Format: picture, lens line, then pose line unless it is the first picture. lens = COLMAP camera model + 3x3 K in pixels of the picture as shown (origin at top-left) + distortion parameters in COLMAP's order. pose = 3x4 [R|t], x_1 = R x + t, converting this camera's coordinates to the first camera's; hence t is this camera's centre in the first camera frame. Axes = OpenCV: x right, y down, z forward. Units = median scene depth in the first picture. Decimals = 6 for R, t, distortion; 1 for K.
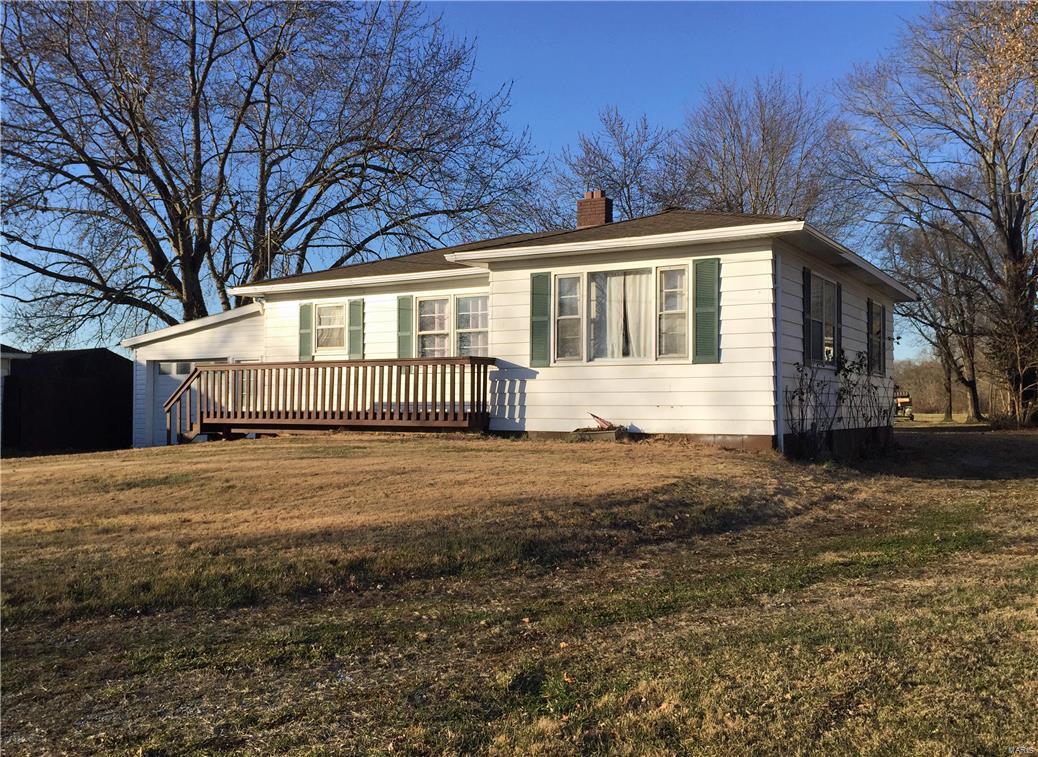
lens RADIAL K [[862.0, 0, 519.0], [0, 862.0, 378.5], [0, 0, 1]] dist [-0.001018, -0.000511]
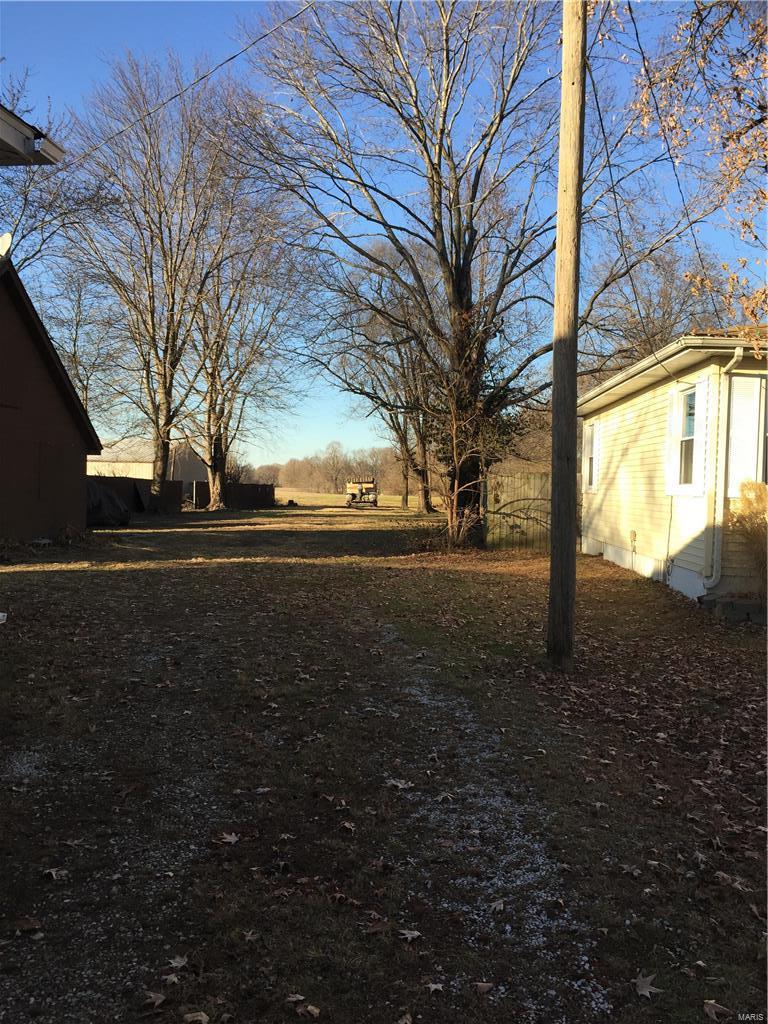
lens RADIAL K [[865.7, 0, 384.0], [0, 865.7, 512.0], [0, 0, 1]] dist [0.002654, 0.002577]
pose [[0.910995, 0.008706, 0.412326, 0.115960], [-0.034768, 0.997839, 0.055750, -0.002185], [-0.410950, -0.065124, 0.909329, 0.187570]]
